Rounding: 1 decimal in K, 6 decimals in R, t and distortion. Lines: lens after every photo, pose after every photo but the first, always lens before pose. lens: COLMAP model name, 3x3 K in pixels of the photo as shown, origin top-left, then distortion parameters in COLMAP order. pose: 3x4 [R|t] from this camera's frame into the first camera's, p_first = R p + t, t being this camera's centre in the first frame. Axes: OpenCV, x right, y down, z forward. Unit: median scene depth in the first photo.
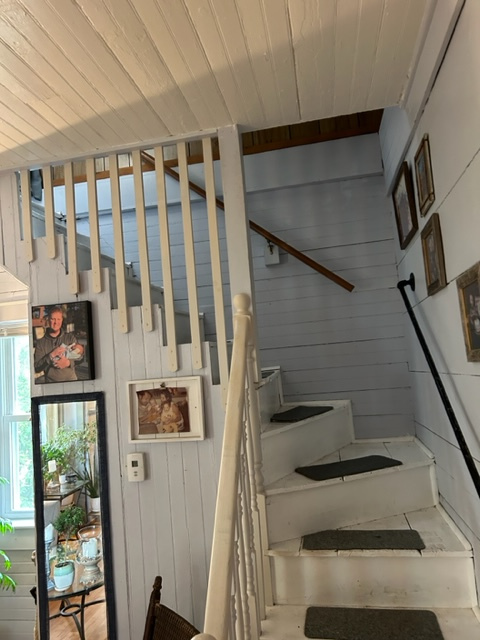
lens RADIAL K [[492.4, 0, 229.9], [0, 492.4, 323.4], [0, 0, 1]] dist [0.070241, -0.082505]
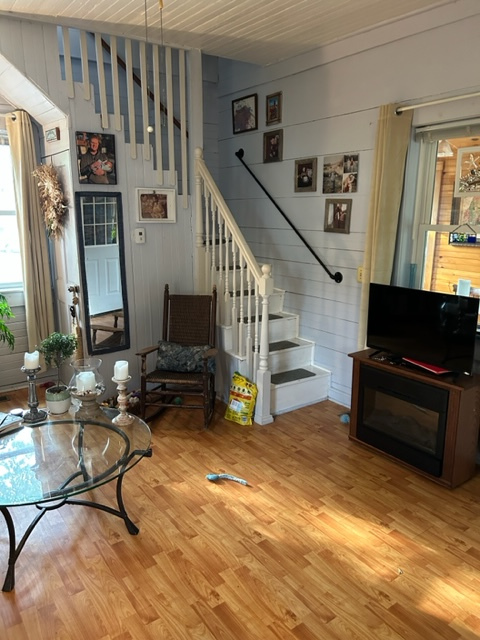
lens RADIAL K [[492.4, 0, 229.9], [0, 492.4, 323.4], [0, 0, 1]] dist [0.070241, -0.082505]
pose [[0.685298, -0.088358, 0.722883, -1.286388], [-0.119654, 0.965462, 0.231441, 0.132263], [-0.718366, -0.245102, 0.651057, -0.515146]]
